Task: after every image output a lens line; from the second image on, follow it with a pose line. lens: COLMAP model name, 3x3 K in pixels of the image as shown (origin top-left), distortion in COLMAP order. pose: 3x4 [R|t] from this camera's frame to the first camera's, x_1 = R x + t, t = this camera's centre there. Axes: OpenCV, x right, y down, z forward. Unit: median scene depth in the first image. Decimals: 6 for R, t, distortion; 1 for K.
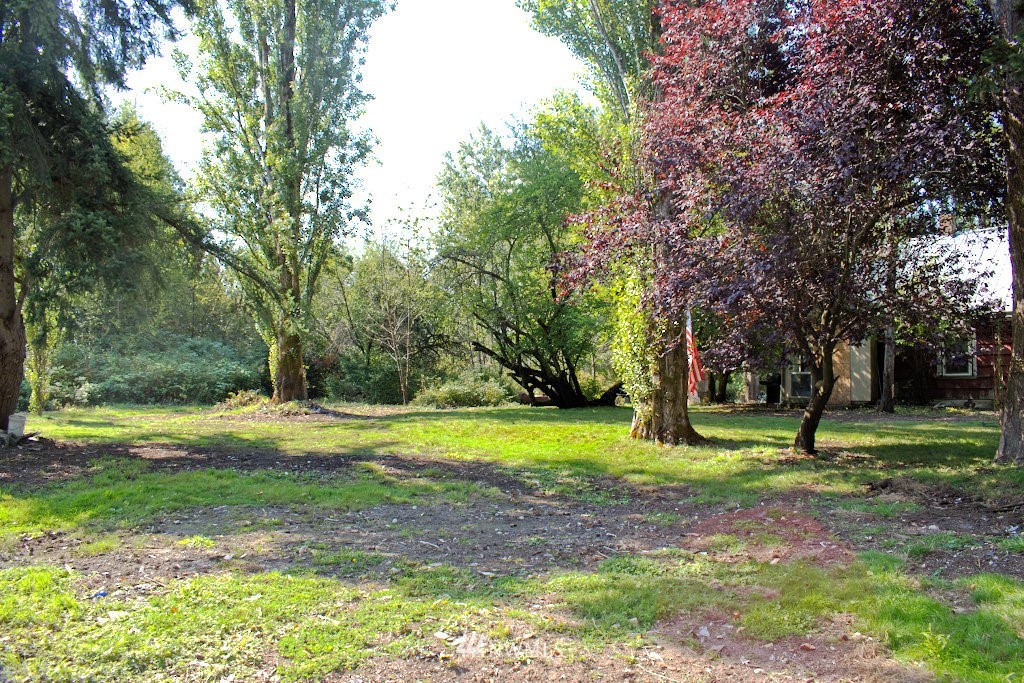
lens RADIAL K [[816.1, 0, 511.5], [0, 816.1, 342.9], [0, 0, 1]] dist [-0.065268, 0.001547]
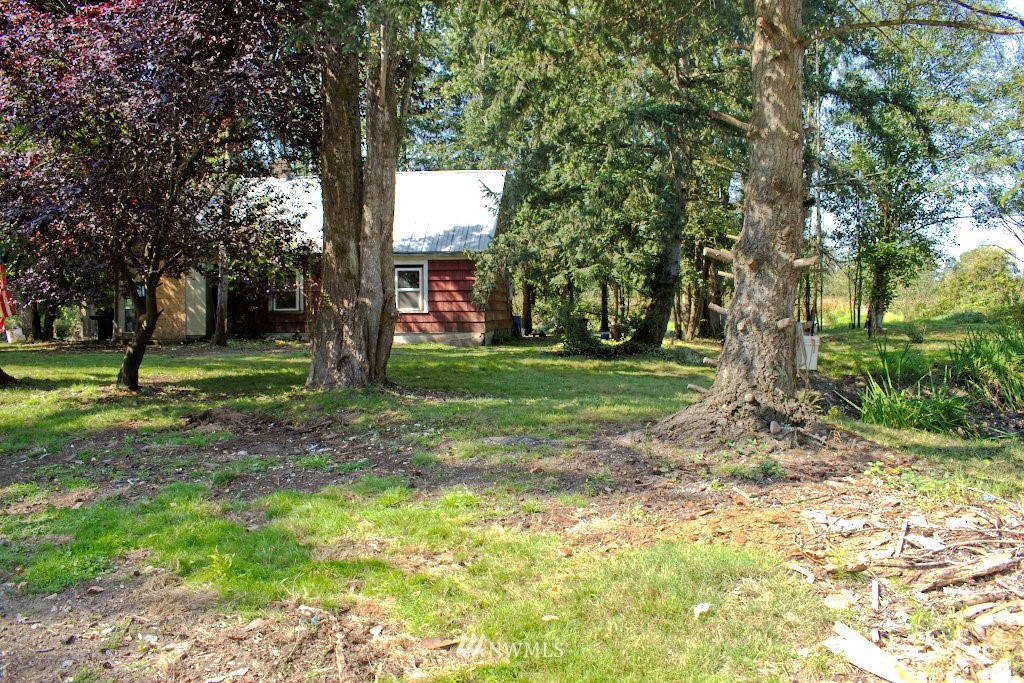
lens RADIAL K [[816.1, 0, 511.3], [0, 816.1, 341.5], [0, 0, 1]] dist [-0.065268, 0.001547]
pose [[0.735103, -0.023294, 0.677555, 0.058729], [-0.028175, 0.997496, 0.064862, 0.004545], [-0.677369, -0.066771, 0.732607, -0.008329]]
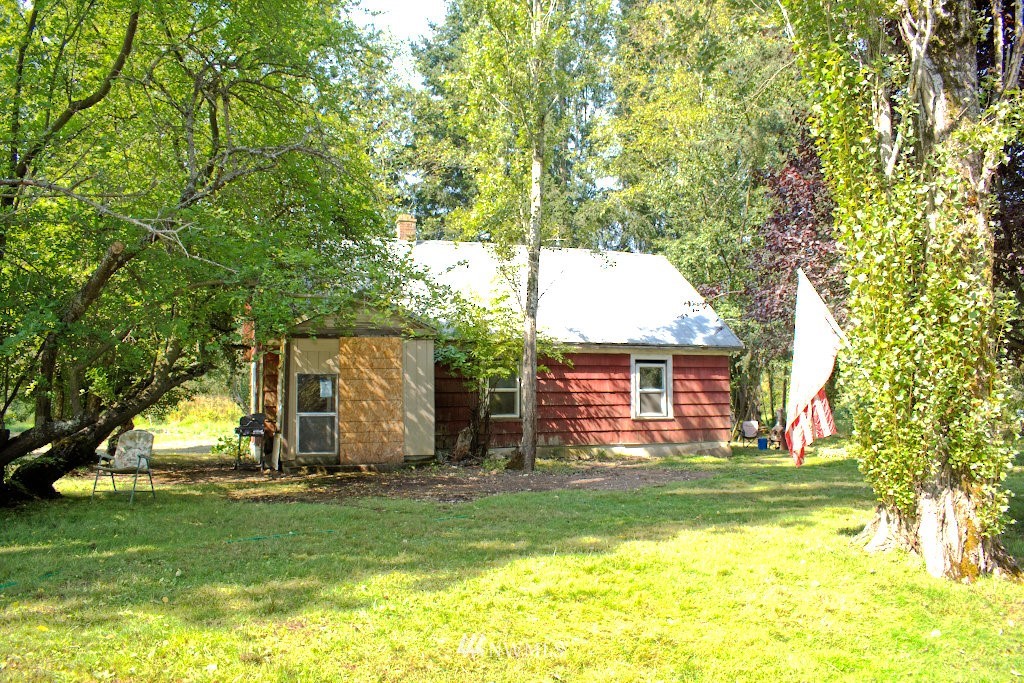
lens RADIAL K [[816.1, 0, 512.1], [0, 816.1, 339.7], [0, 0, 1]] dist [-0.065268, 0.001547]
pose [[0.325091, 0.089160, 0.941470, -0.290322], [-0.026968, 0.996015, -0.085014, 0.046916], [-0.945298, 0.002248, 0.326200, 1.039852]]
